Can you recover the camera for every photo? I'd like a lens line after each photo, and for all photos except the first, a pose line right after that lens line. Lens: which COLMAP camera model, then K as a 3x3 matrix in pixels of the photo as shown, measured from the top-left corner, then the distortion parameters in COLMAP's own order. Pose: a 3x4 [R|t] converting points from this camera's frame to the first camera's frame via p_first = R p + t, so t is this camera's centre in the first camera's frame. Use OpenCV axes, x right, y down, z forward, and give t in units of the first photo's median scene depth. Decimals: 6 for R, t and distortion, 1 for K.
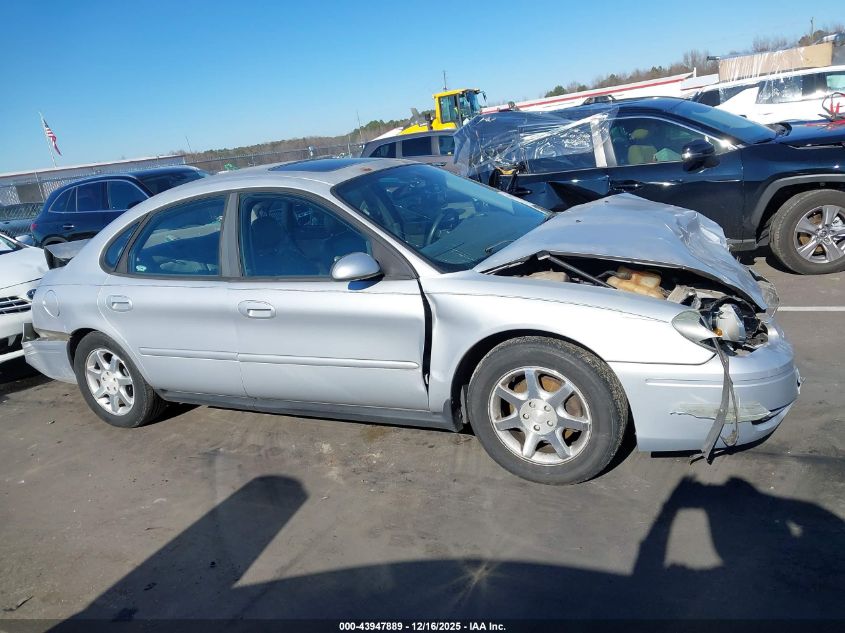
lens RADIAL K [[651.9, 0, 422.5], [0, 651.9, 316.5], [0, 0, 1]] dist [0.050859, -0.074726]
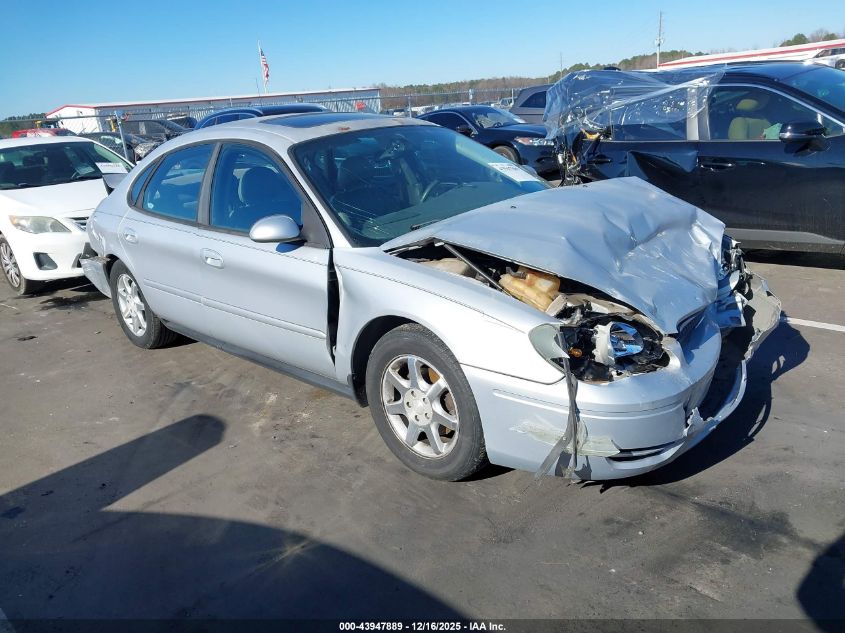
lens RADIAL K [[654.0, 0, 437.6], [0, 654.0, 316.7], [0, 0, 1]] dist [0.061809, -0.104745]
pose [[0.959025, 0.145071, -0.243364, 0.399832], [-0.124809, 0.987448, 0.096792, -0.072416], [0.254351, -0.062452, 0.965093, 0.078203]]
